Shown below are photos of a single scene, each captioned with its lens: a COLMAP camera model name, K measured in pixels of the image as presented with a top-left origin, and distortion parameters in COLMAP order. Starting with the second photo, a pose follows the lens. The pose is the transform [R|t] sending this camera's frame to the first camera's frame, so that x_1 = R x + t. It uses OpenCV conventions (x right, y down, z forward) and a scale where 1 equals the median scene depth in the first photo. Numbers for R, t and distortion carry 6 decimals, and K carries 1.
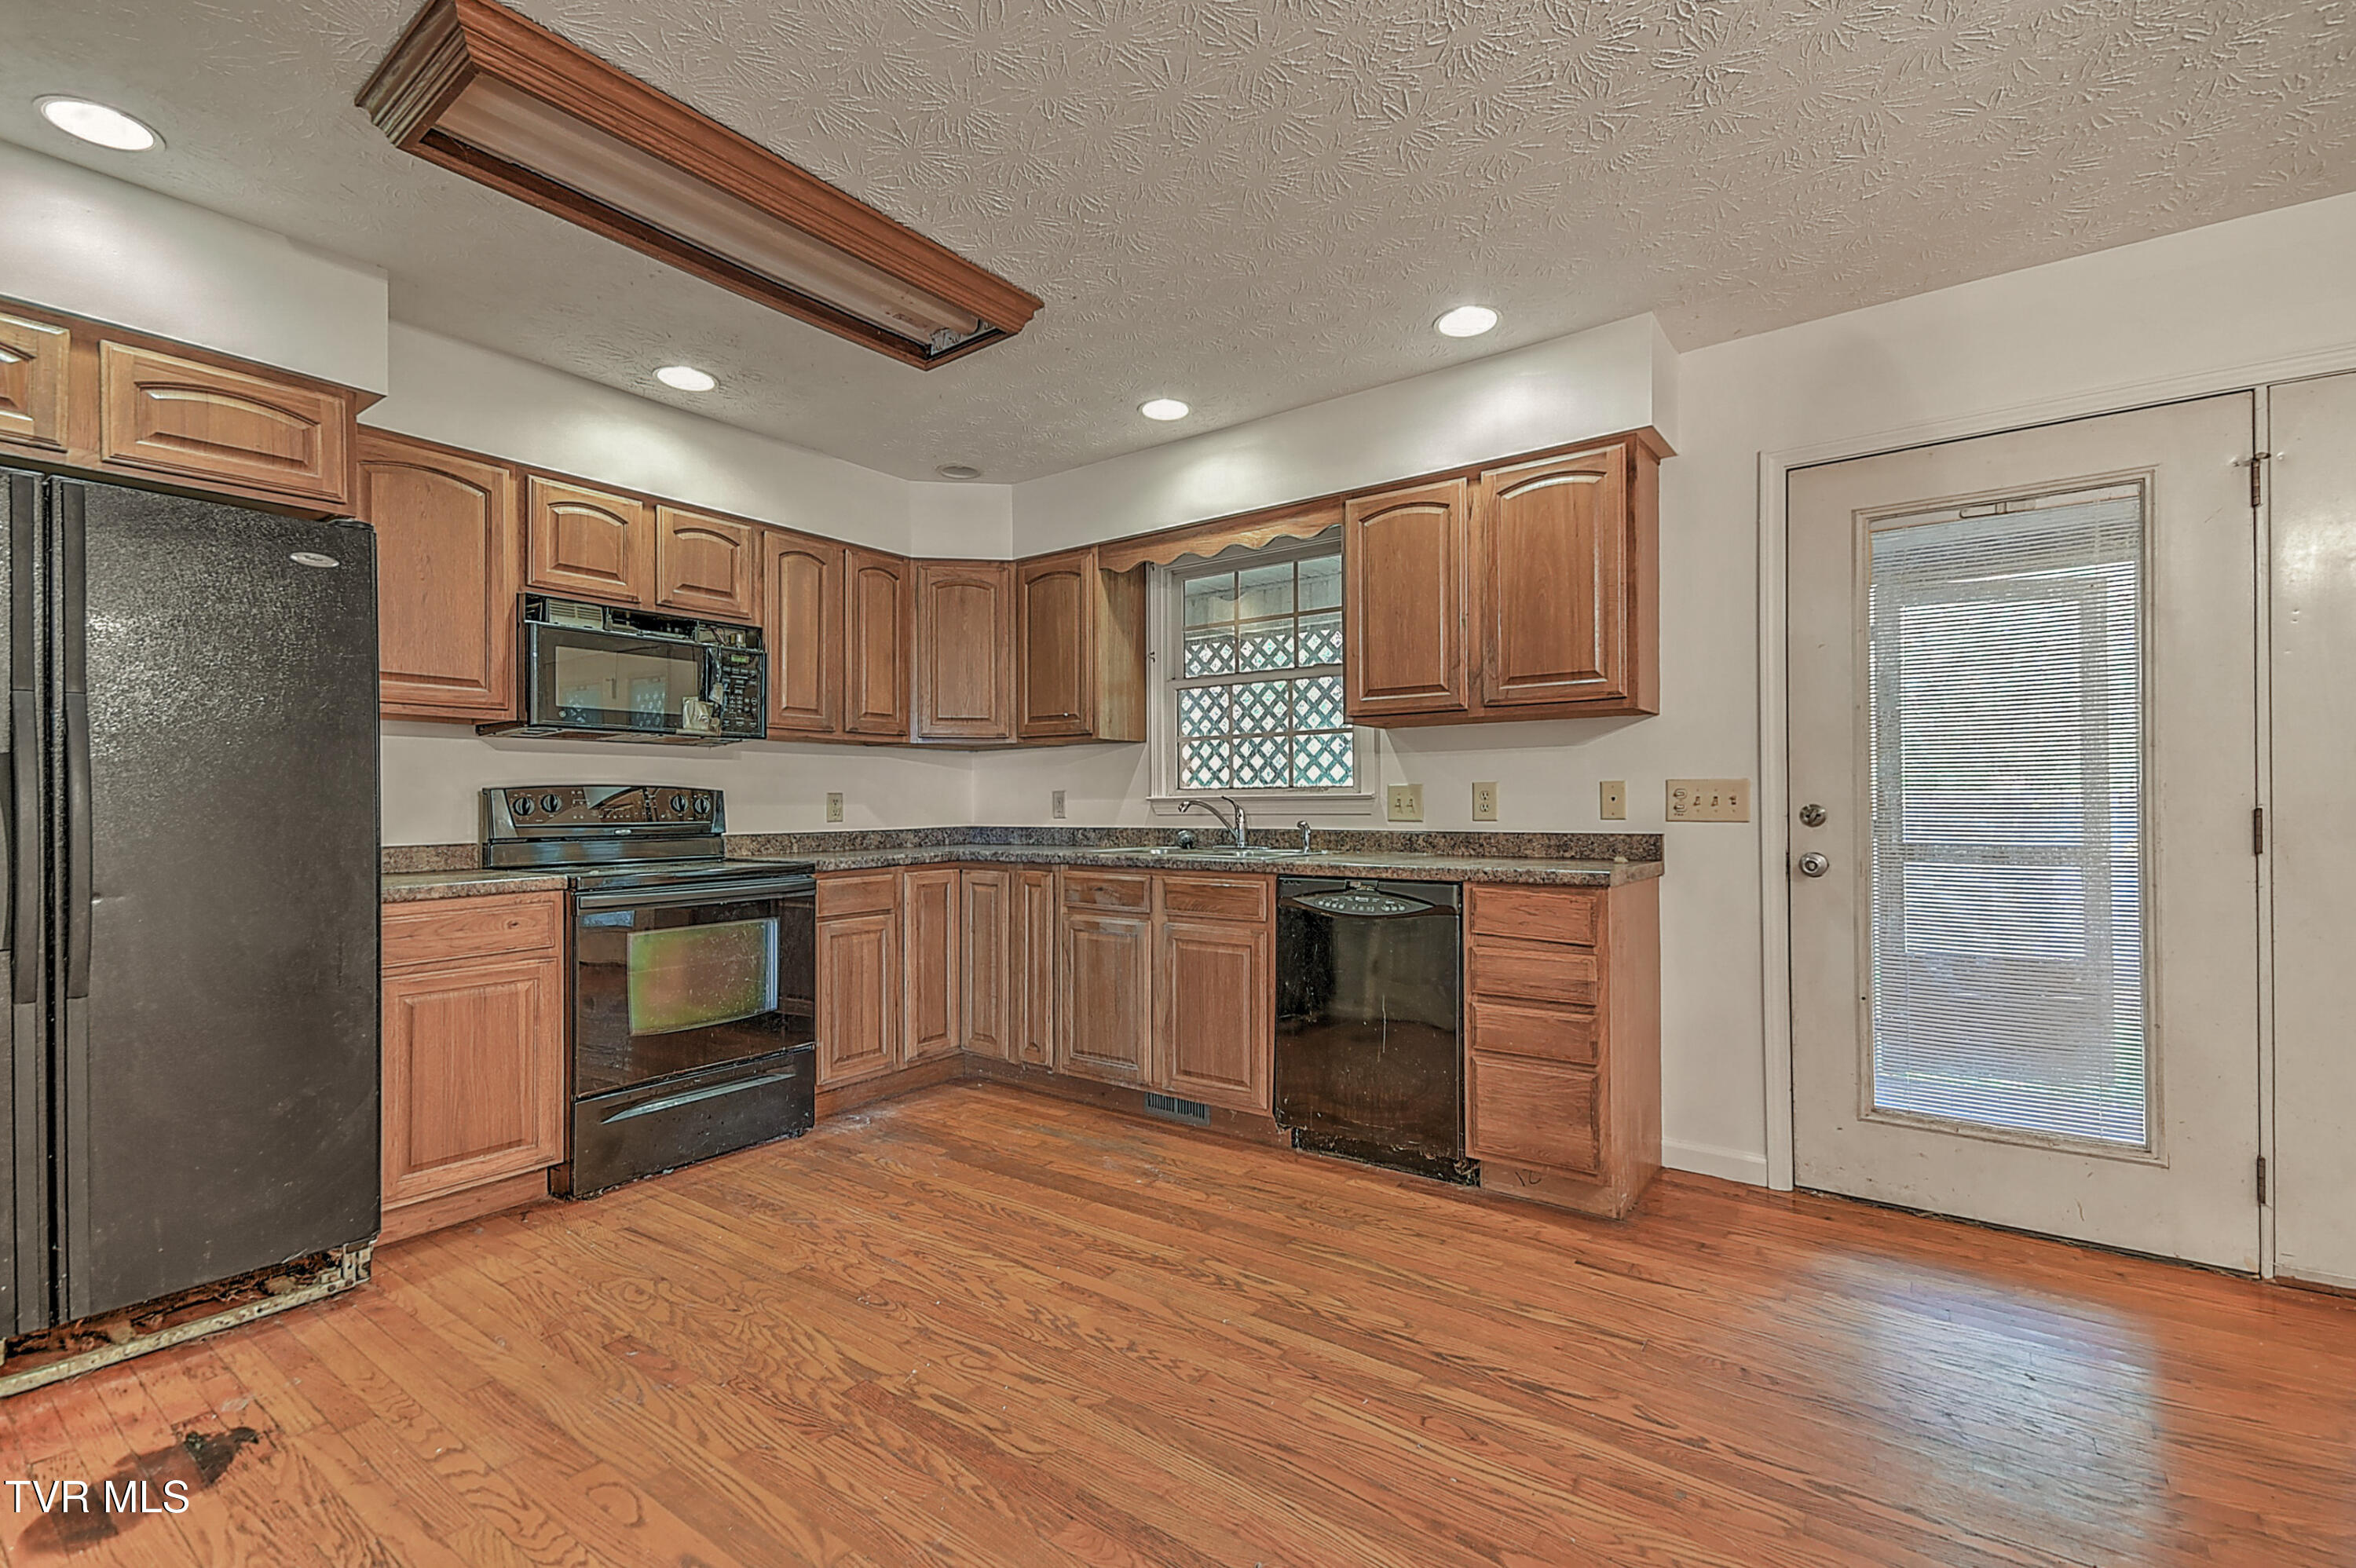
lens RADIAL K [[1019.4, 0, 1186.2], [0, 1019.4, 799.6], [0, 0, 1]] dist [0.031782, -0.010173]
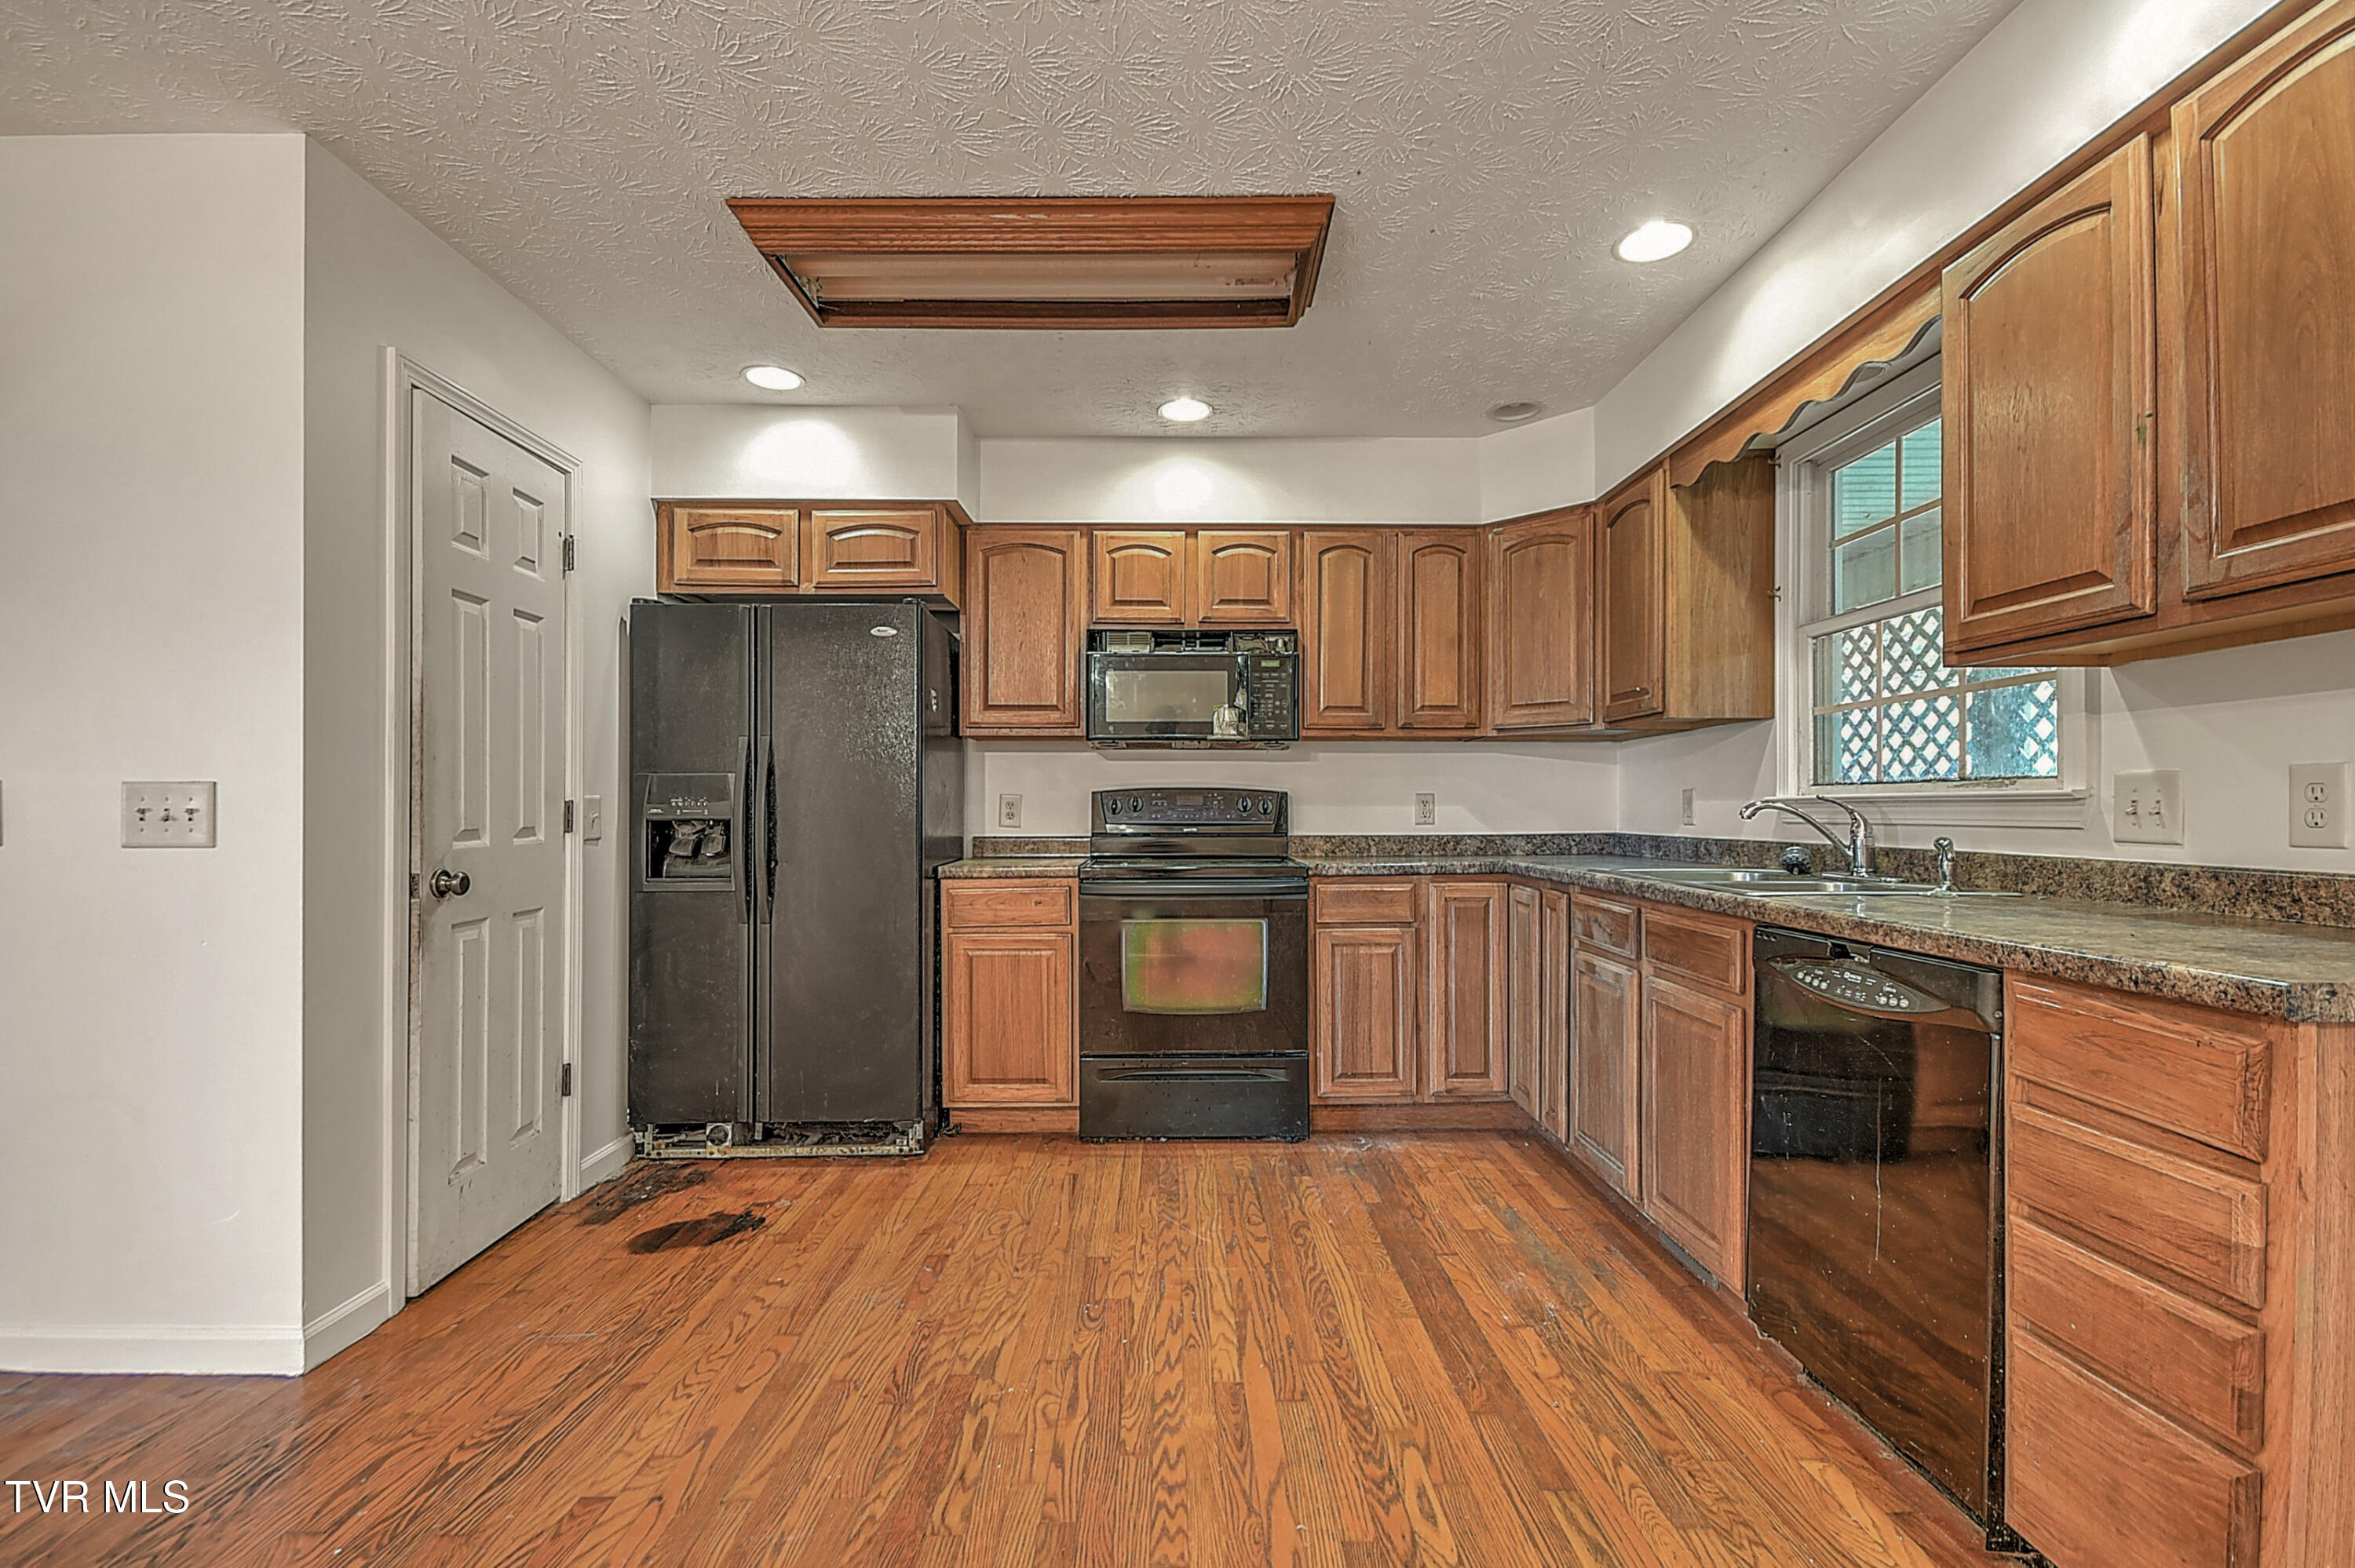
lens RADIAL K [[1047.4, 0, 1176.6], [0, 1047.4, 804.7], [0, 0, 1]] dist [0.001734, -0.000209]
pose [[0.601854, 0.003296, -0.798599, 0.406579], [0.000606, 0.999989, 0.004583, -0.001279], [0.798606, -0.003242, 0.601845, 0.349291]]
